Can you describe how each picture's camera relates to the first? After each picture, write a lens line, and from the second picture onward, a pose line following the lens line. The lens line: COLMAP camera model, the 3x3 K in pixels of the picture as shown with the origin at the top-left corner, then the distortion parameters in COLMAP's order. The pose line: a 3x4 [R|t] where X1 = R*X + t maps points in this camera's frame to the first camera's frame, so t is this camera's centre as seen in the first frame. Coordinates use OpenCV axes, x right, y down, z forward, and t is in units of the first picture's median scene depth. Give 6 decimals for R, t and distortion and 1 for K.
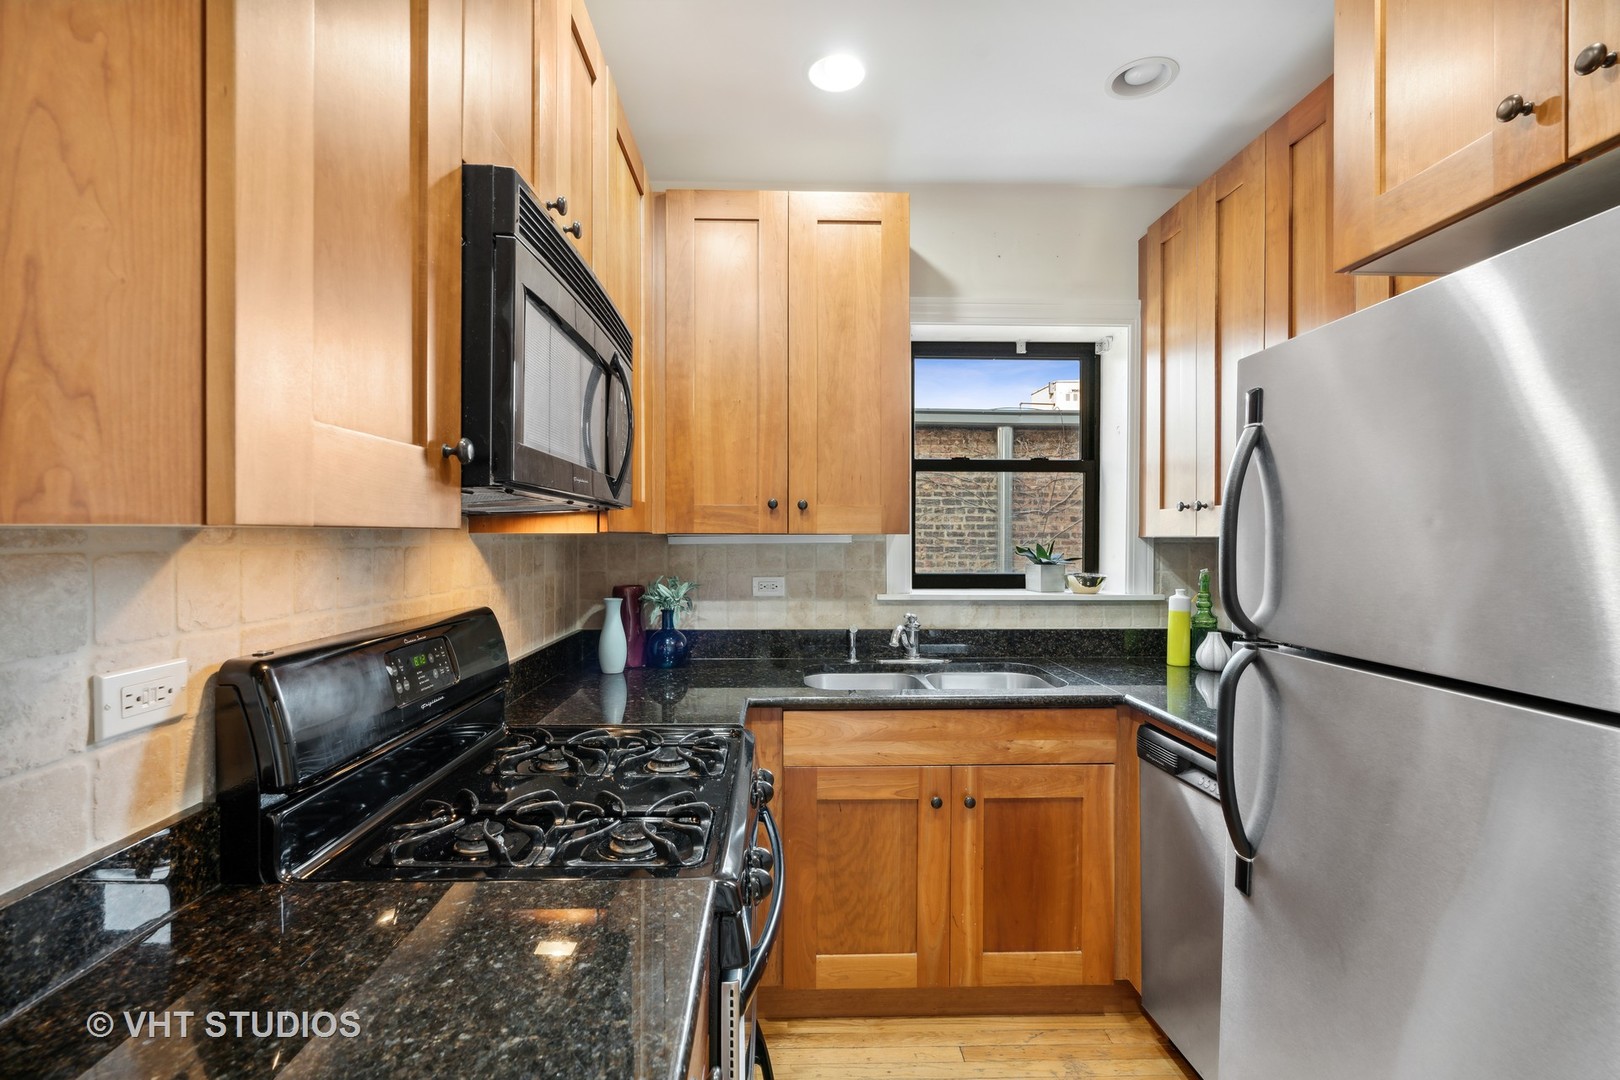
lens RADIAL K [[739.2, 0, 799.7], [0, 739.2, 539.8], [0, 0, 1]] dist [-0.009437, 0.004352]
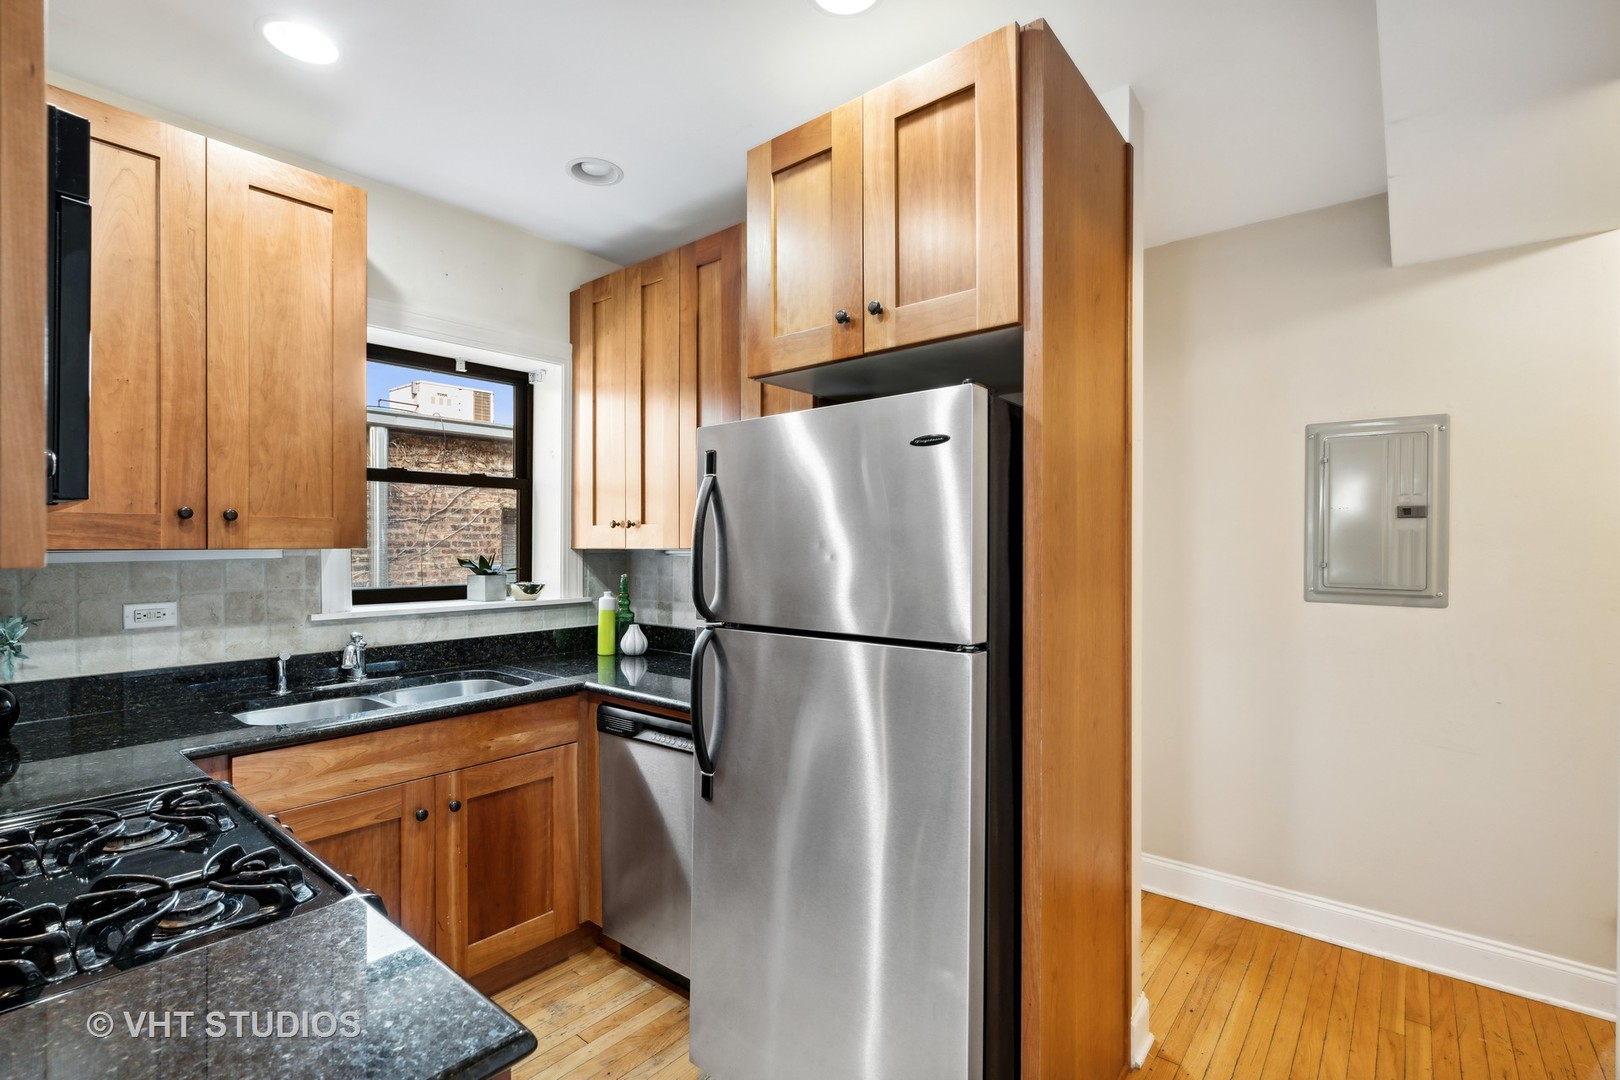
lens RADIAL K [[739.2, 0, 817.8], [0, 739.2, 540.8], [0, 0, 1]] dist [-0.009437, 0.004352]
pose [[0.655657, -0.000291, 0.755059, -0.190487], [0.005270, 0.999977, -0.004191, -0.010504], [-0.755040, 0.006727, 0.655644, -0.063398]]
